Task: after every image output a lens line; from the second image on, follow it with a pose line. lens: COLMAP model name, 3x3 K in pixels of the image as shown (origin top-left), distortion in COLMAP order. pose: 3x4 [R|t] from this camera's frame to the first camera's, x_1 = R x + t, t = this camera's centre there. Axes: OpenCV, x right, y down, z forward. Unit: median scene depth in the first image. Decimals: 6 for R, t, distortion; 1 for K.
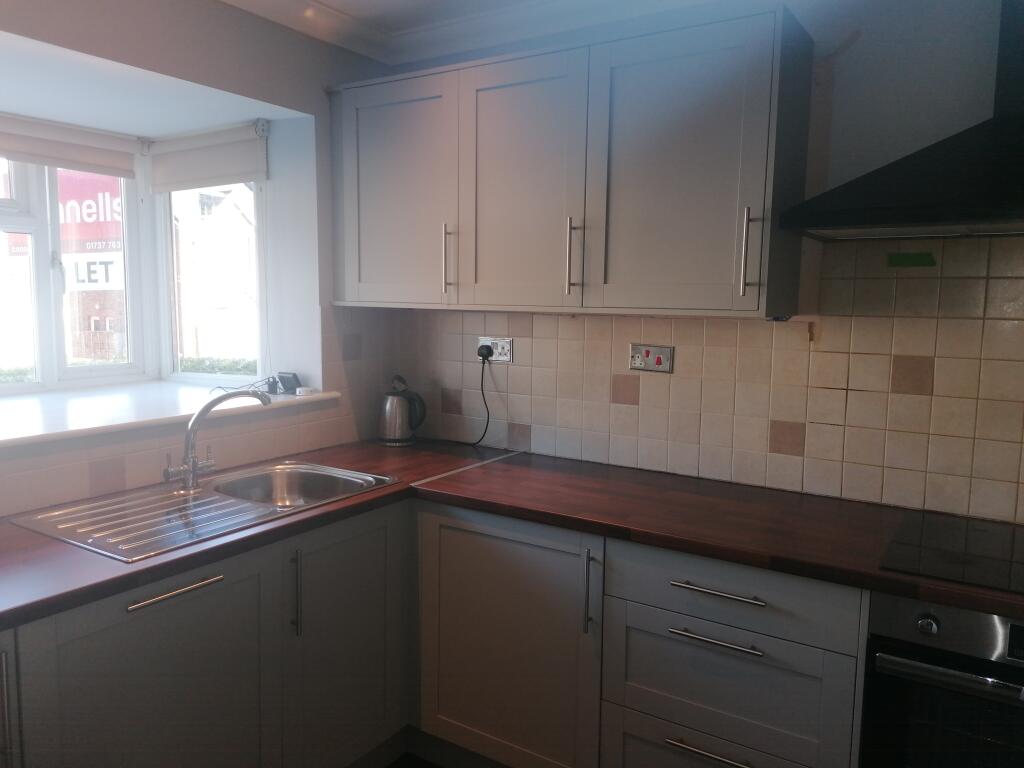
lens RADIAL K [[784.4, 0, 512.0], [0, 784.4, 384.0], [0, 0, 1]] dist [0.116886, -0.123224]
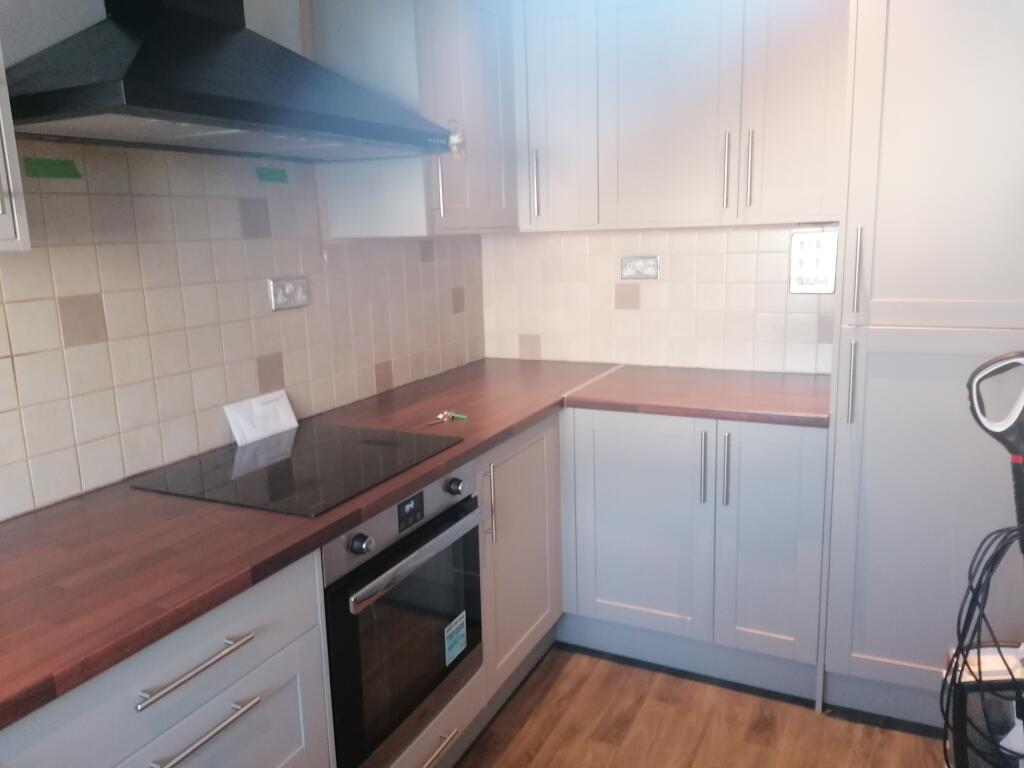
lens RADIAL K [[784.4, 0, 512.0], [0, 784.4, 384.0], [0, 0, 1]] dist [0.116886, -0.123224]
pose [[-0.121352, -0.206032, 0.970991, -0.296896], [0.141905, 0.964572, 0.222405, -0.060120], [-0.982414, 0.164778, -0.087816, 0.611878]]
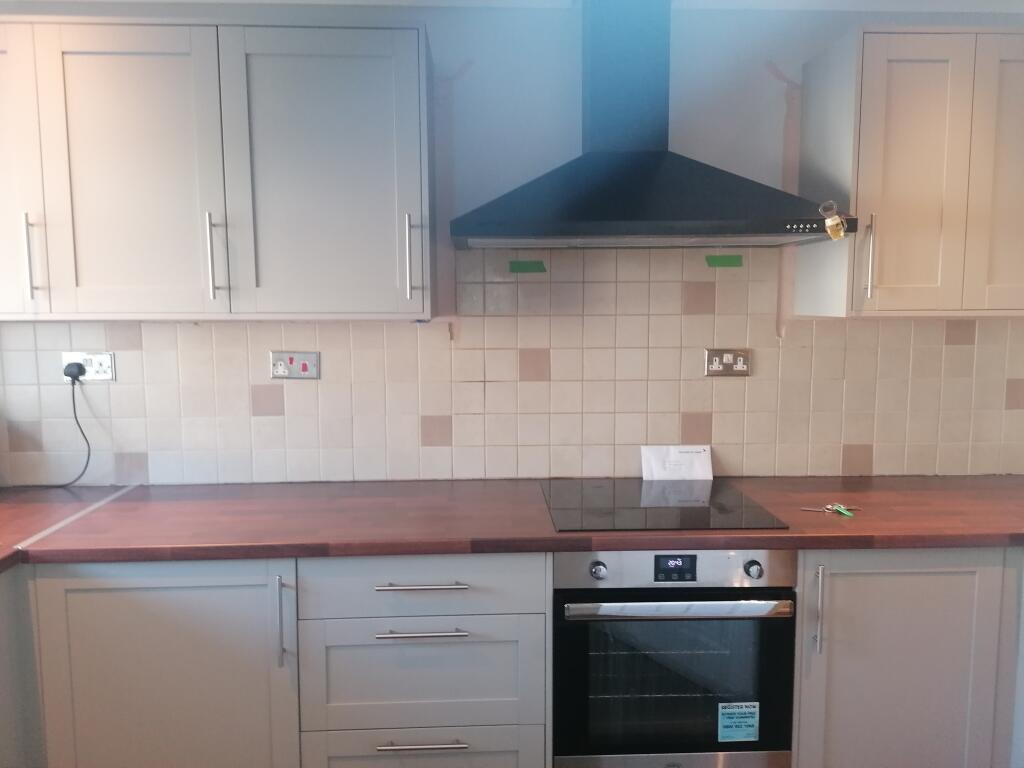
lens RADIAL K [[784.4, 0, 512.0], [0, 784.4, 384.0], [0, 0, 1]] dist [0.116886, -0.123224]
pose [[0.818539, -0.079196, 0.568965, -0.169069], [0.081333, 0.996451, 0.021689, -0.010090], [-0.568664, 0.028522, 0.822075, 0.067195]]
